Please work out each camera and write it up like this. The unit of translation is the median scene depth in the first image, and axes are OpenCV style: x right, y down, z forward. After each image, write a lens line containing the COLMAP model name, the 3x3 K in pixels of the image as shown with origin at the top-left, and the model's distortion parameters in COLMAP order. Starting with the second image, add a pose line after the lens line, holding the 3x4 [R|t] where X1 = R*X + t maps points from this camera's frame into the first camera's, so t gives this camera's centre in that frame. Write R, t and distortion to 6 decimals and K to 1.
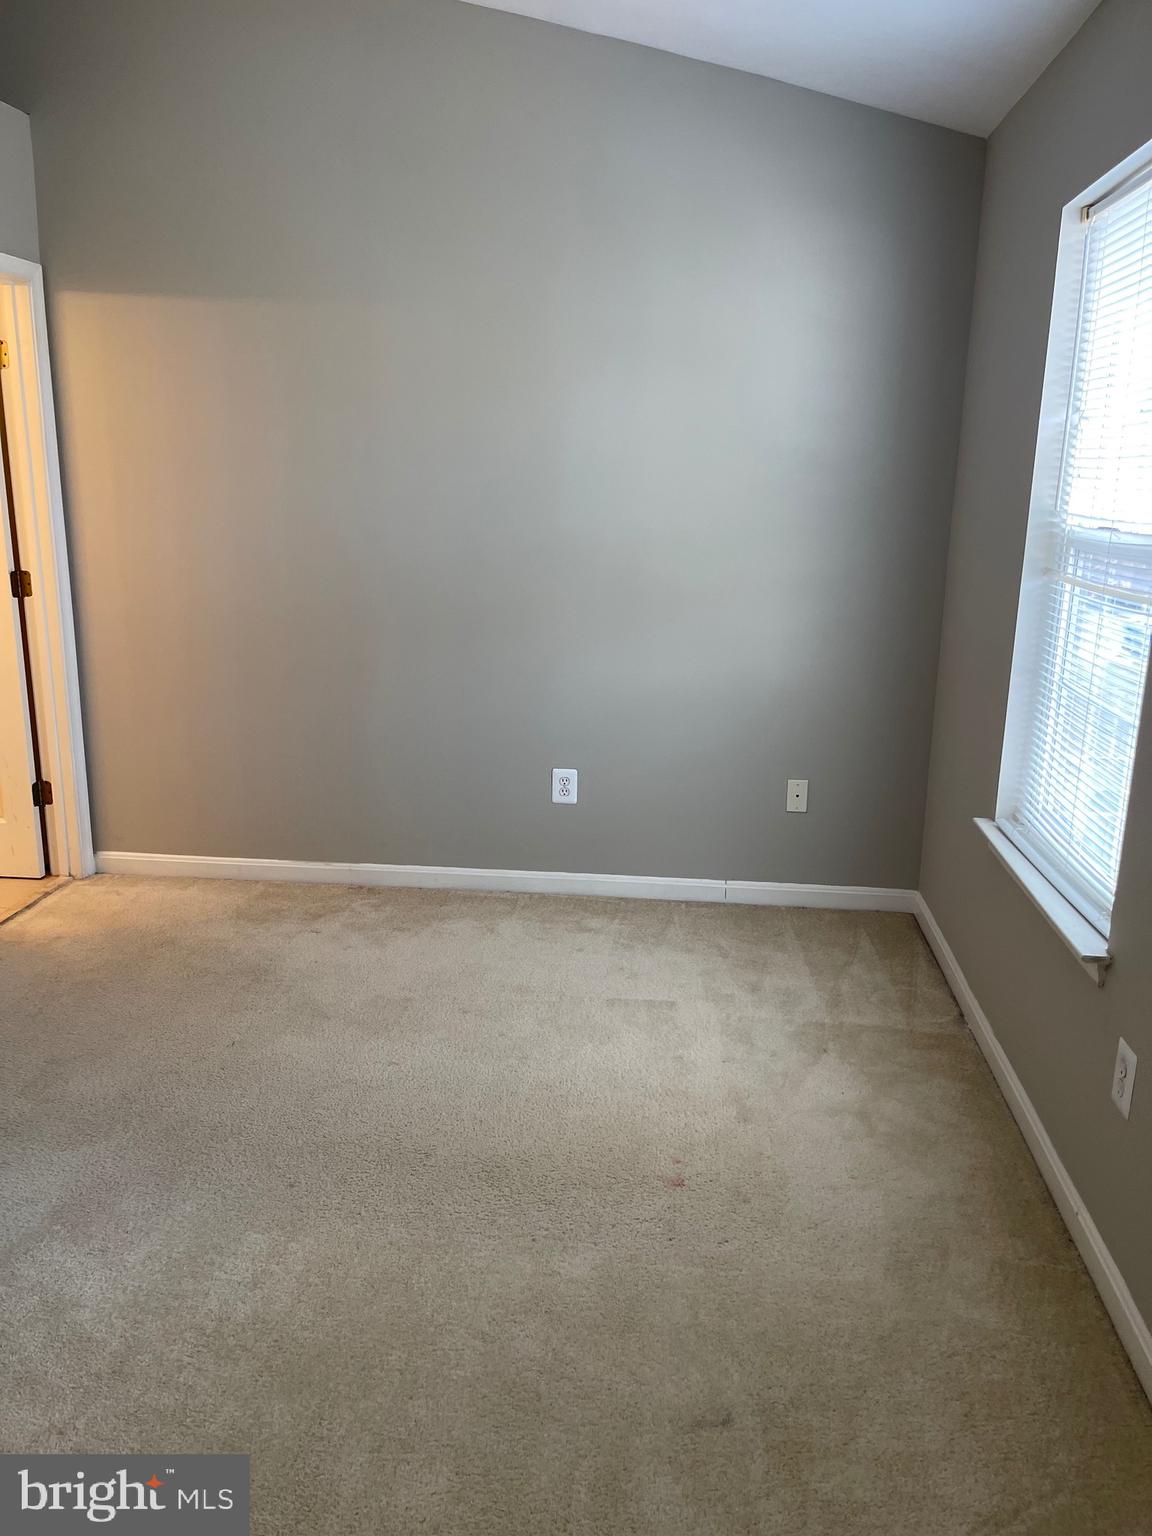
lens RADIAL K [[1180.2, 0, 576.0], [0, 1180.2, 768.0], [0, 0, 1]] dist [0.071450, -0.096067]
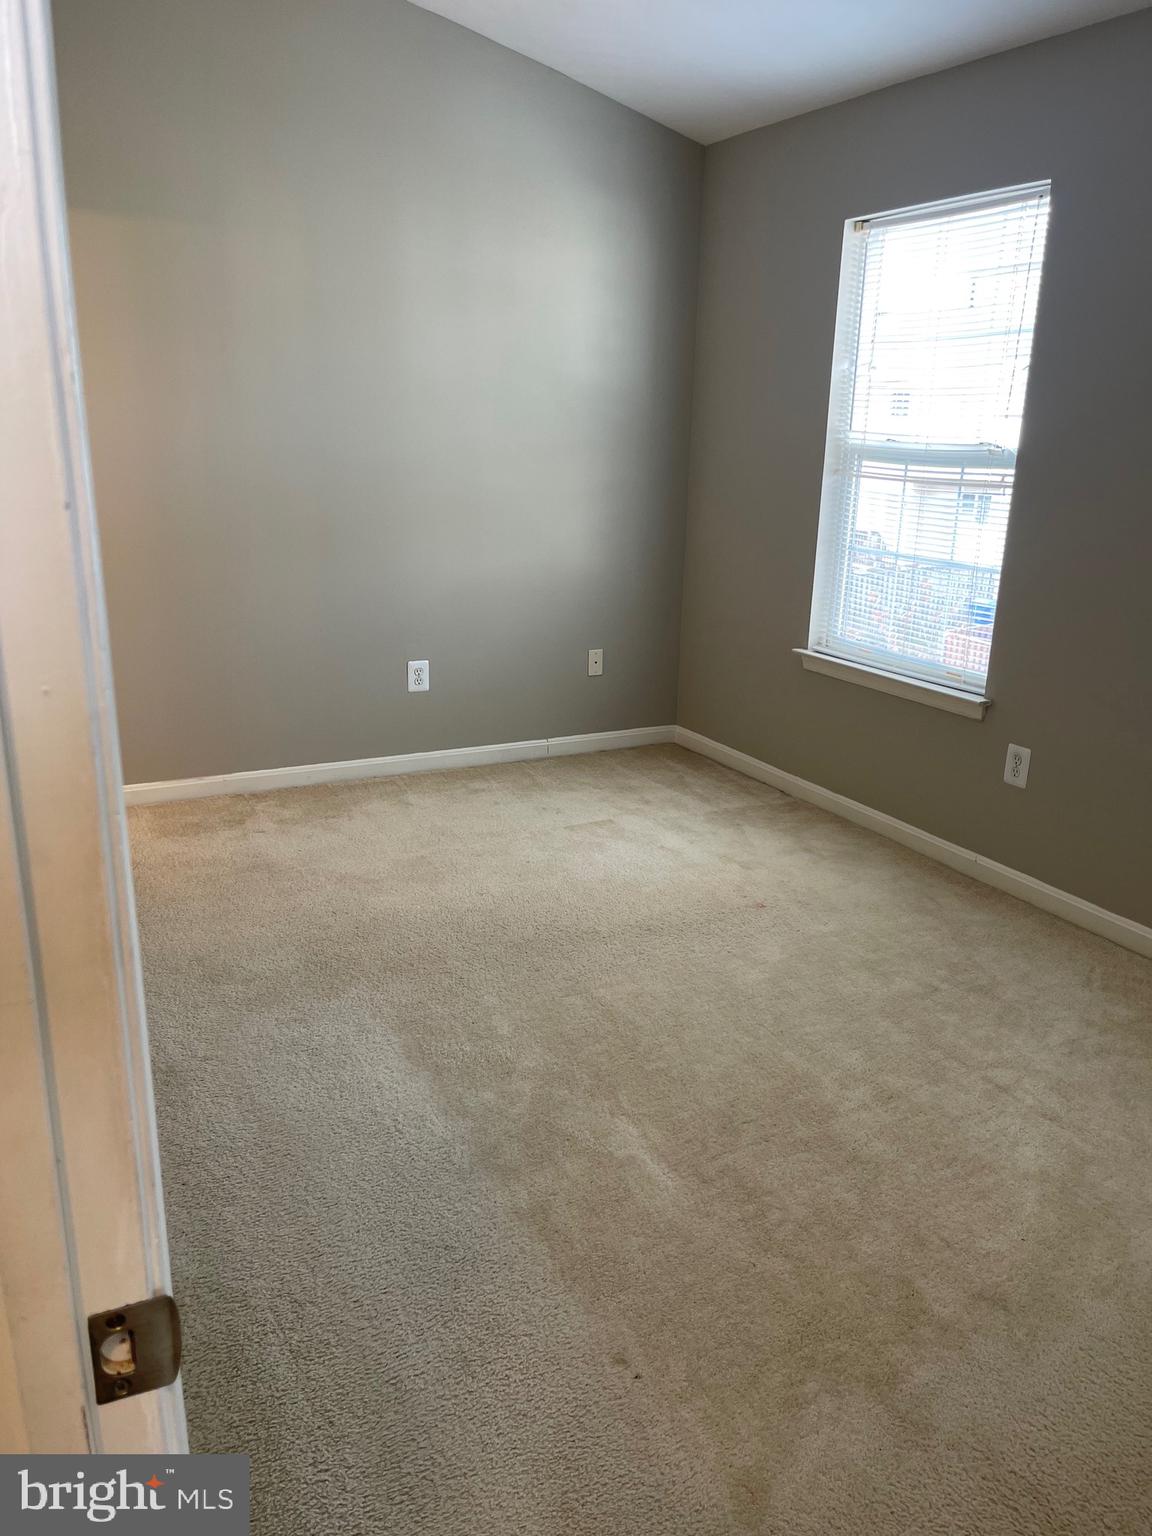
lens RADIAL K [[1180.2, 0, 576.0], [0, 1180.2, 768.0], [0, 0, 1]] dist [0.071450, -0.096067]
pose [[0.836924, -0.151159, 0.526031, -0.551676], [0.119758, 0.988392, 0.093485, 0.016106], [-0.534056, -0.015243, 0.845312, -0.056673]]
